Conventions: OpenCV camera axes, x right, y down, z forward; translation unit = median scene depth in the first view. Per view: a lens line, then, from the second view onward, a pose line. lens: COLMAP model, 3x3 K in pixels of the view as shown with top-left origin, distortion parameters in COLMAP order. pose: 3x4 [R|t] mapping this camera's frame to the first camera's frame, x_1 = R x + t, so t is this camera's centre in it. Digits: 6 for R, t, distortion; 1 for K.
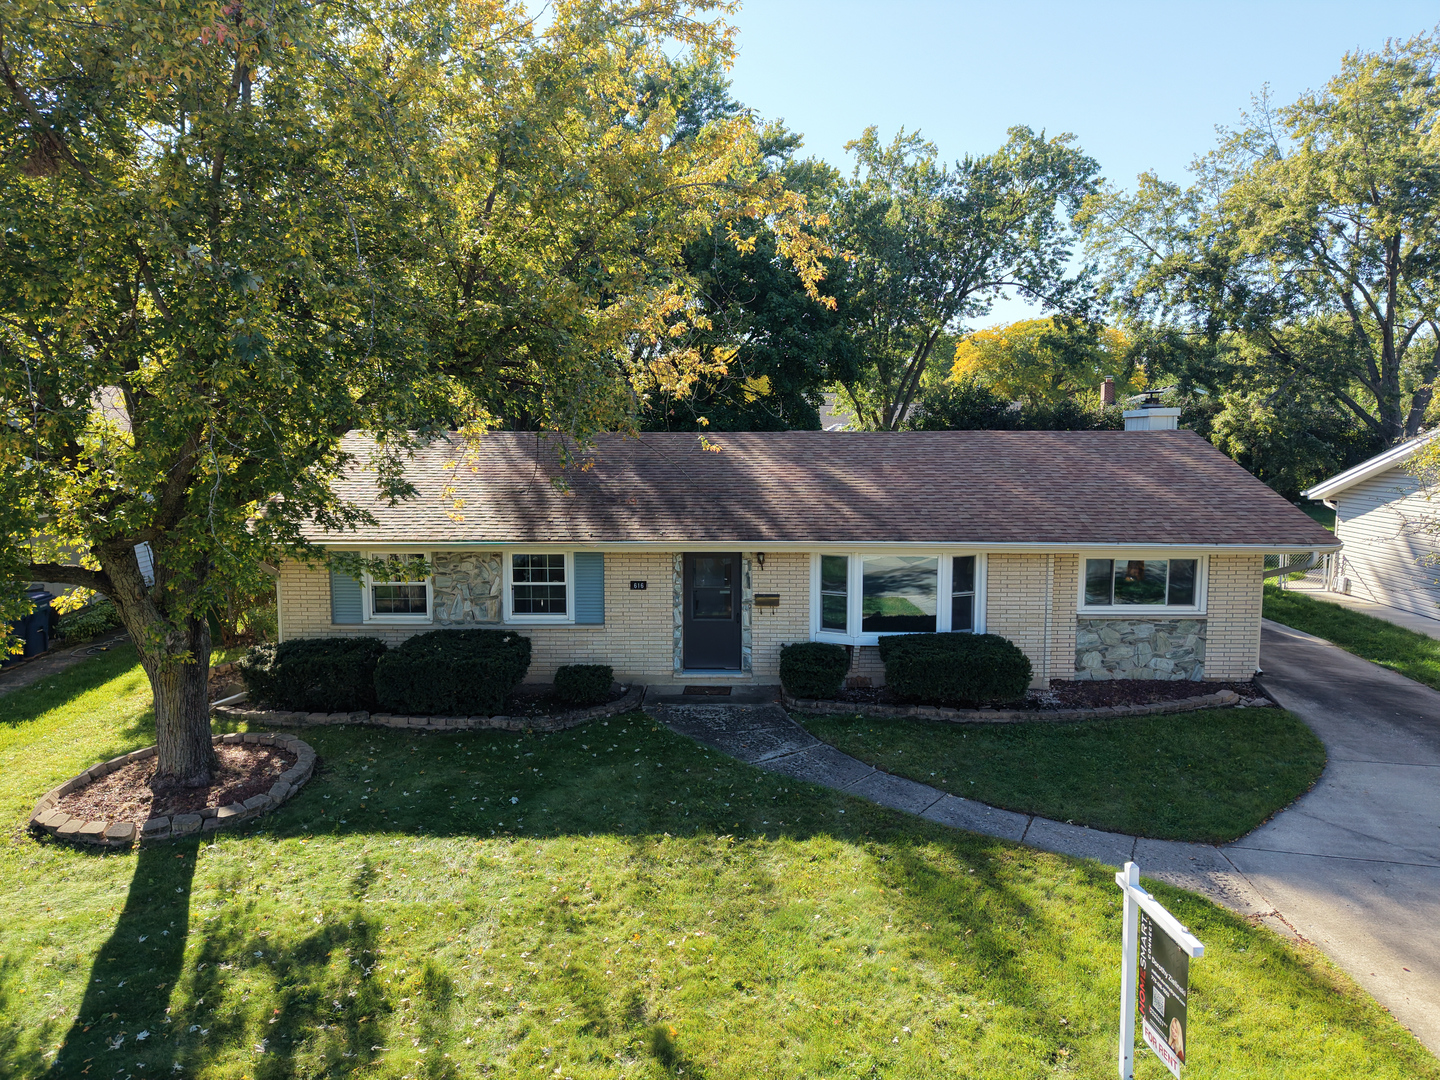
lens RADIAL K [[991.7, 0, 715.7], [0, 991.7, 535.8], [0, 0, 1]] dist [0.016672, -0.032791]
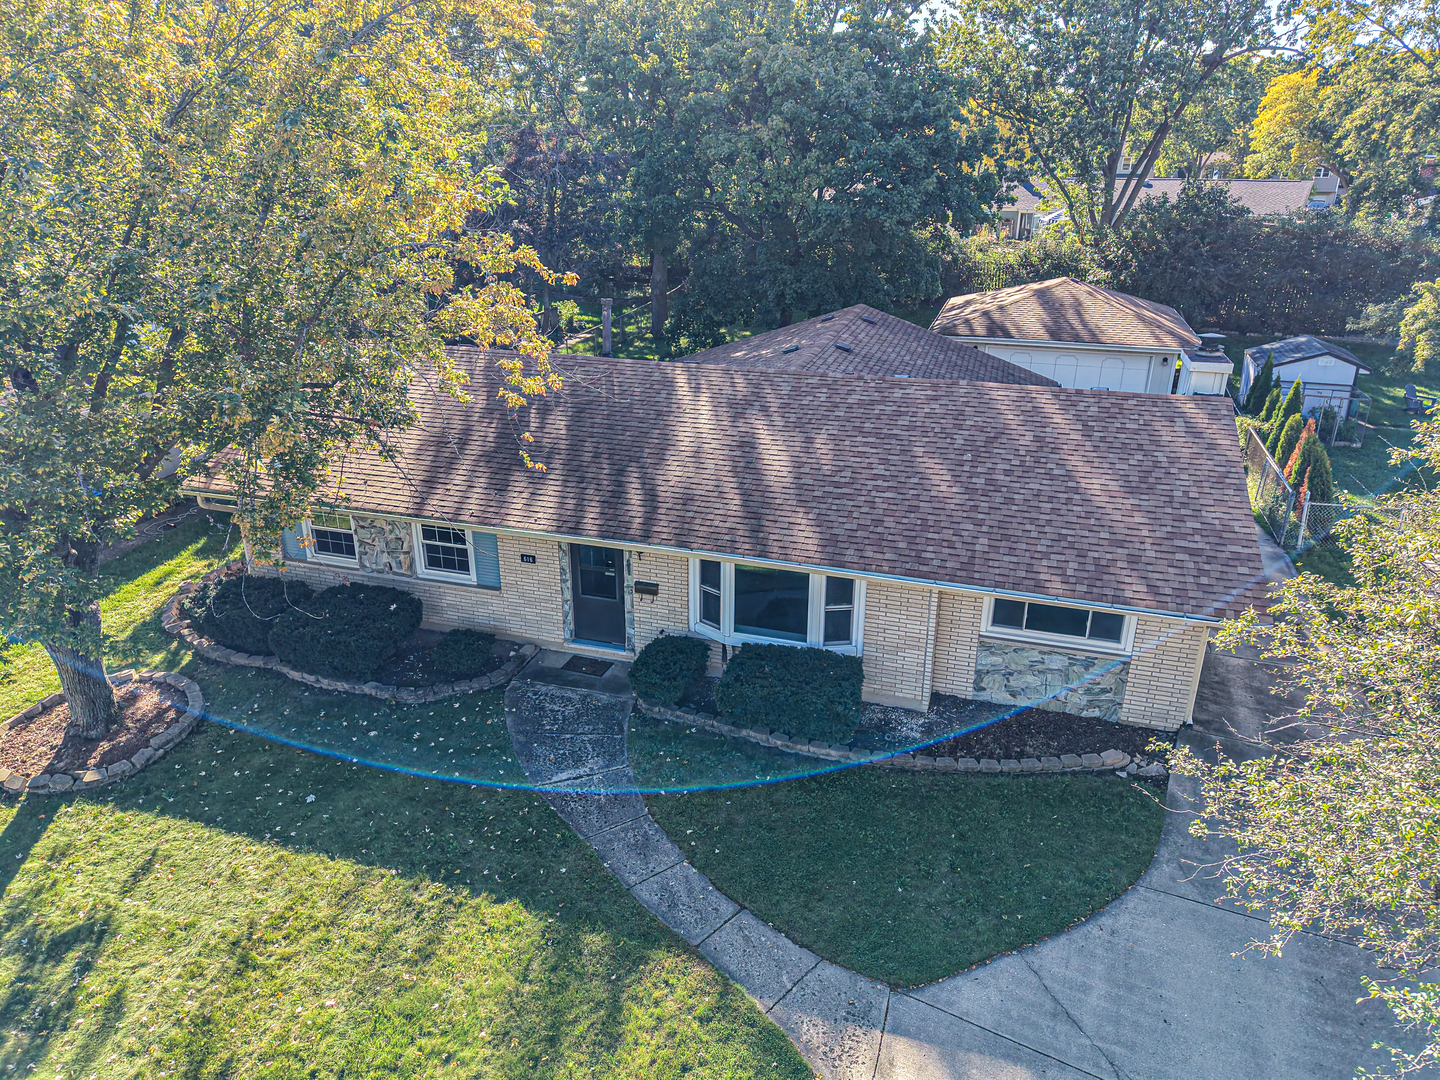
lens RADIAL K [[991.7, 0, 723.2], [0, 991.7, 545.4], [0, 0, 1]] dist [0.016672, -0.032791]
pose [[0.958983, 0.113116, -0.259918, 0.378765], [-0.036859, 0.958906, 0.281320, -0.258290], [0.281058, -0.260201, 0.923743, 0.114902]]
